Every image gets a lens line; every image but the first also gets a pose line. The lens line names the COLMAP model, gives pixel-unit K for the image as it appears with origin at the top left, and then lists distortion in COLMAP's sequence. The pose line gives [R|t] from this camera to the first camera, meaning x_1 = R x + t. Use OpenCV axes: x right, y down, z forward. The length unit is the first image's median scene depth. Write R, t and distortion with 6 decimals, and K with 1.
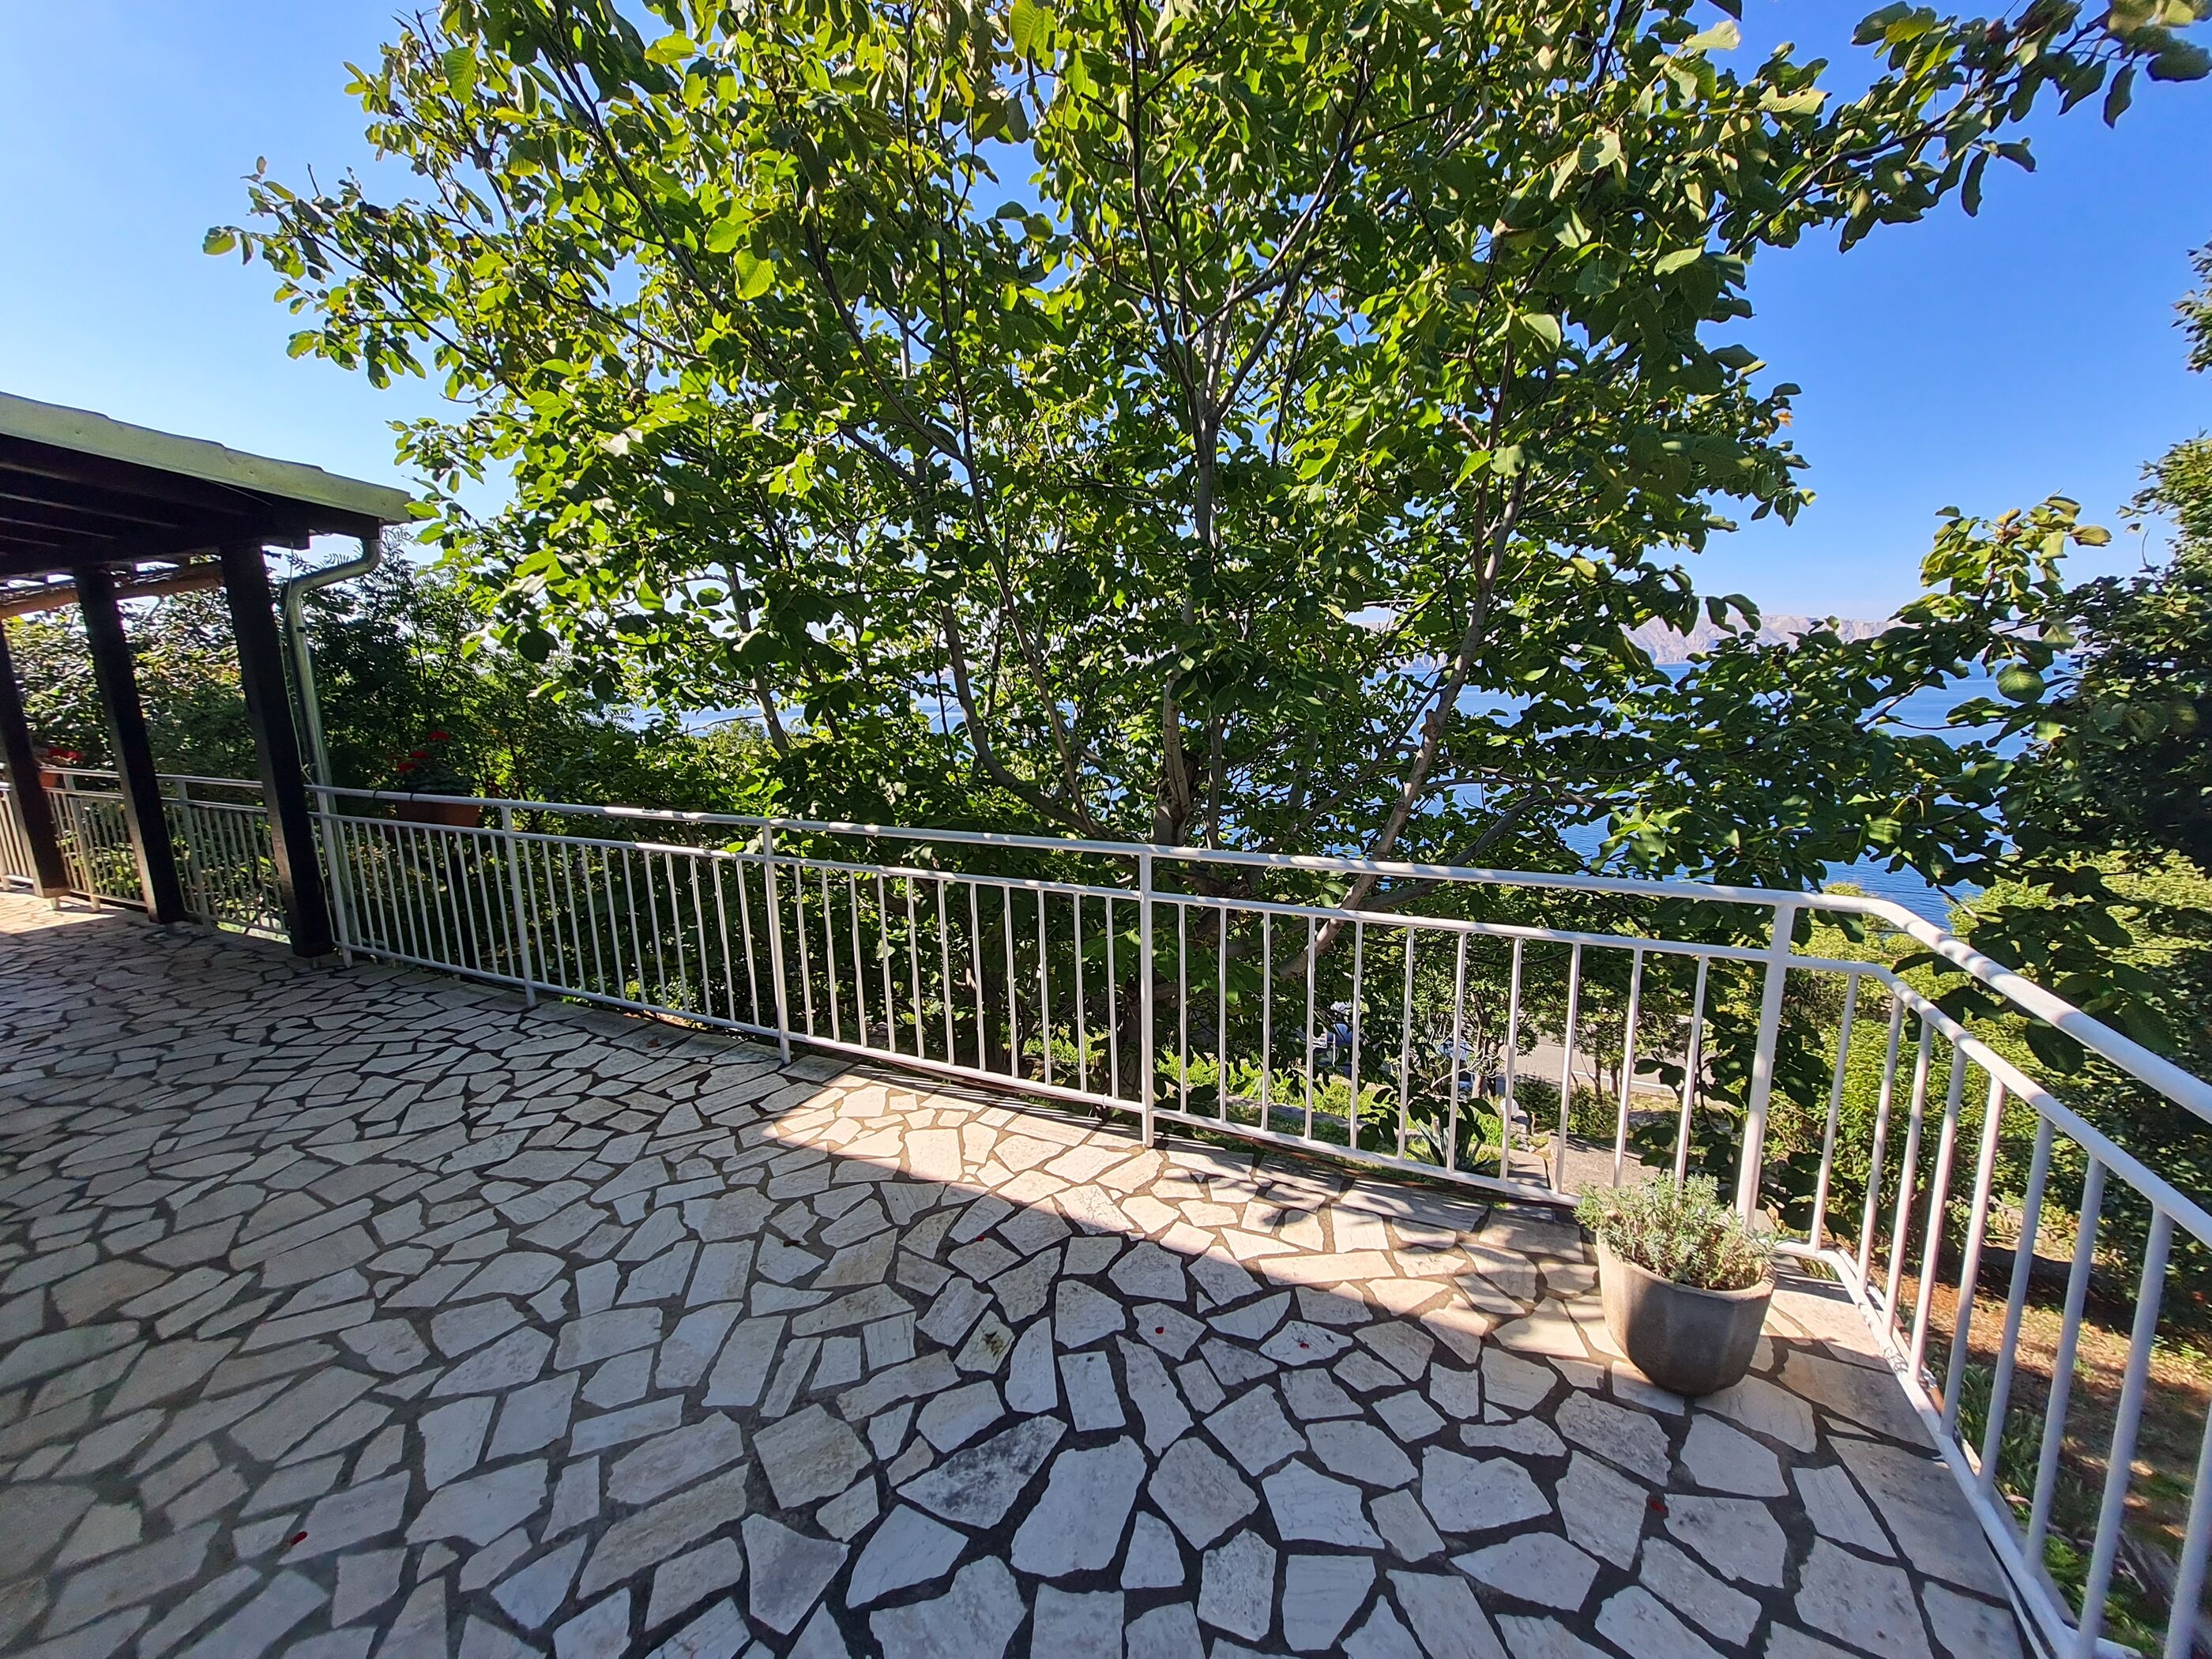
lens RADIAL K [[861.7, 0, 1108.8], [0, 861.7, 823.8], [0, 0, 1]] dist [0.008379, -0.001759]
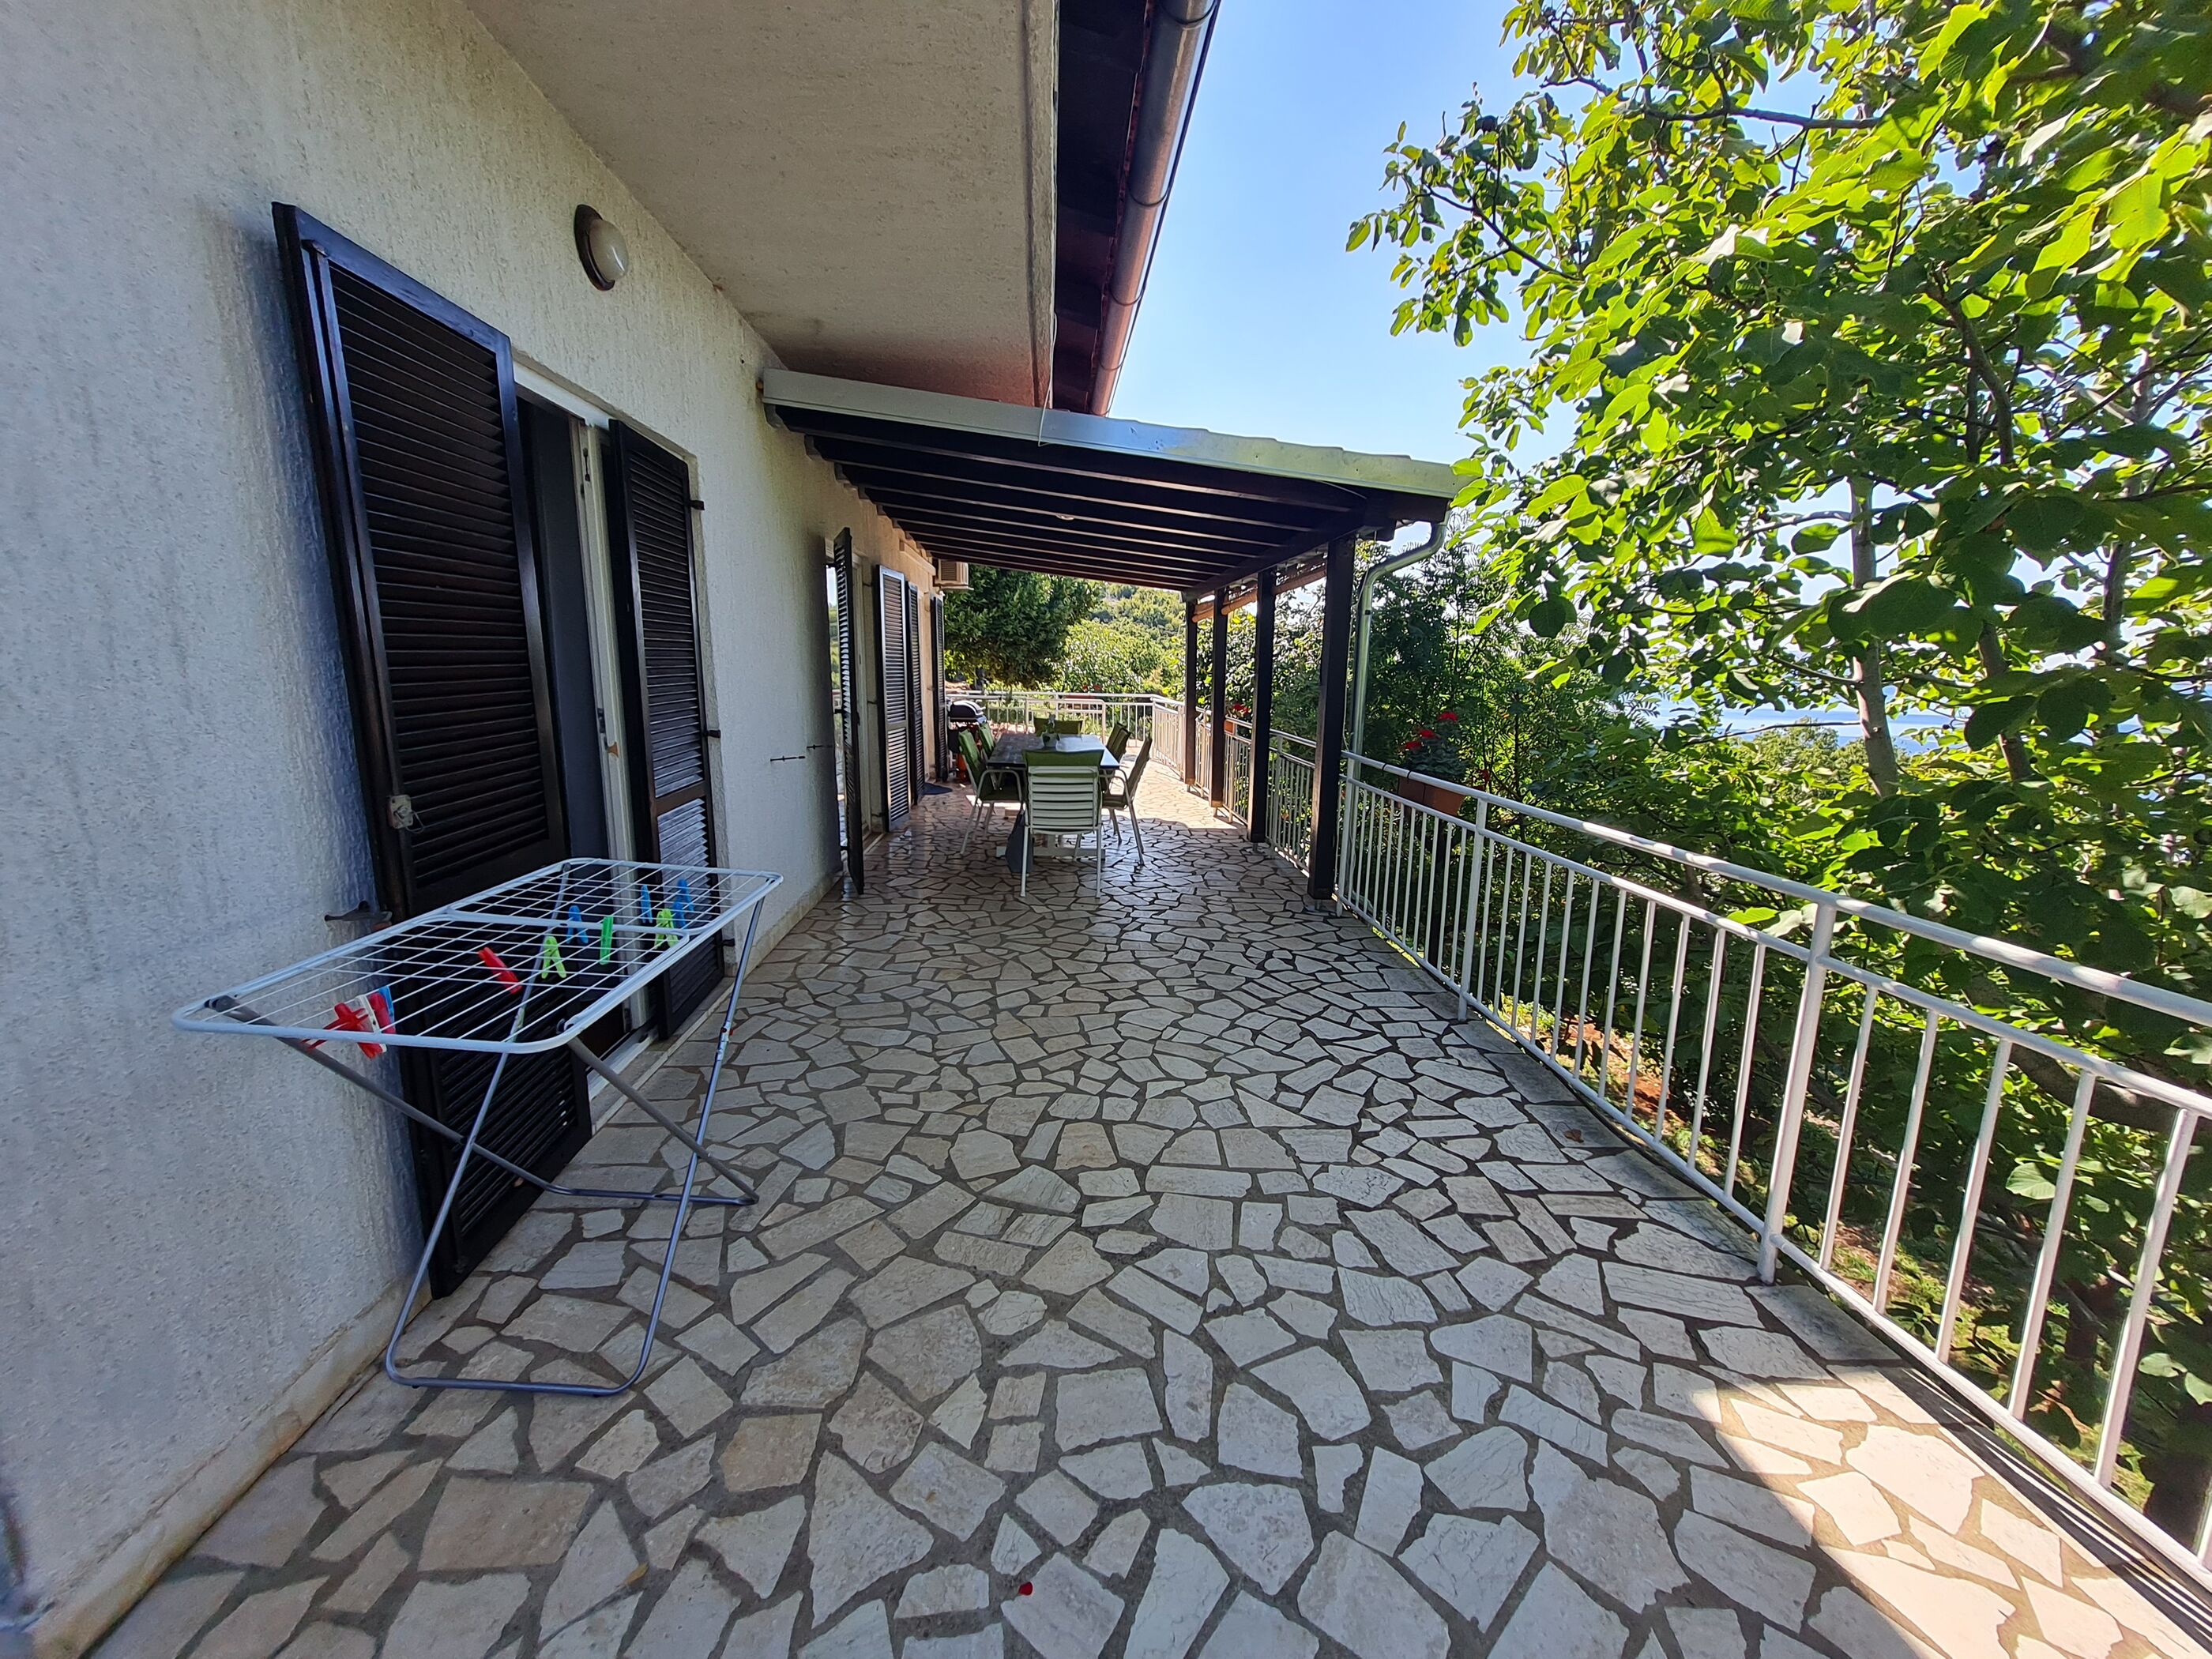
lens RADIAL K [[861.7, 0, 1104.1], [0, 861.7, 815.8], [0, 0, 1]] dist [0.008379, -0.001759]
pose [[0.471726, 0.177609, -0.863672, -0.118008], [-0.176563, 0.978691, 0.104826, -0.031427], [0.863887, 0.103044, 0.493033, 0.246377]]
